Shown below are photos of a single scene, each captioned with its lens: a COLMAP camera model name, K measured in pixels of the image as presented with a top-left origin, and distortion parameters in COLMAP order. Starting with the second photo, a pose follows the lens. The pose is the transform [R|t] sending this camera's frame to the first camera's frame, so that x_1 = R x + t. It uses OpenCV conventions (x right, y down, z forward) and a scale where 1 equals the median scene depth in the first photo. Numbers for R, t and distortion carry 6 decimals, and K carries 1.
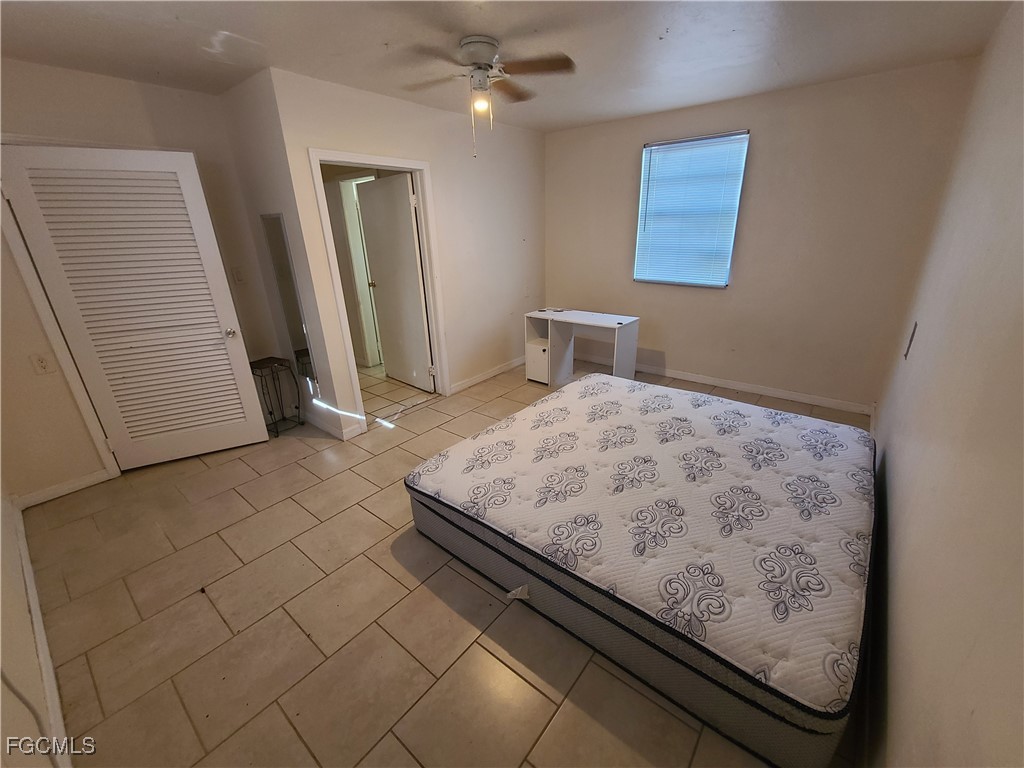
lens RADIAL K [[416.7, 0, 512.0], [0, 416.7, 384.0], [0, 0, 1]] dist [0.000562, 0.000064]
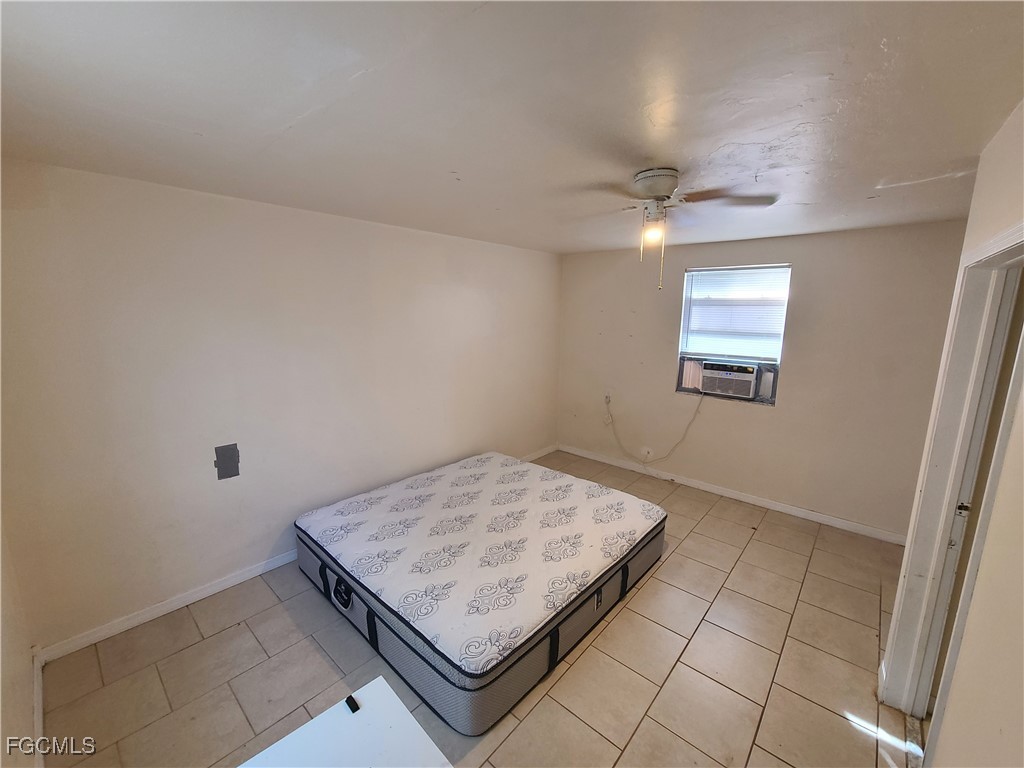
lens RADIAL K [[416.7, 0, 512.0], [0, 416.7, 384.0], [0, 0, 1]] dist [0.000562, 0.000064]
pose [[-0.998927, 0.007292, 0.045746, 0.199914], [0.029714, 0.858465, 0.512010, -0.889208], [-0.035537, 0.512820, -0.857760, 1.994144]]
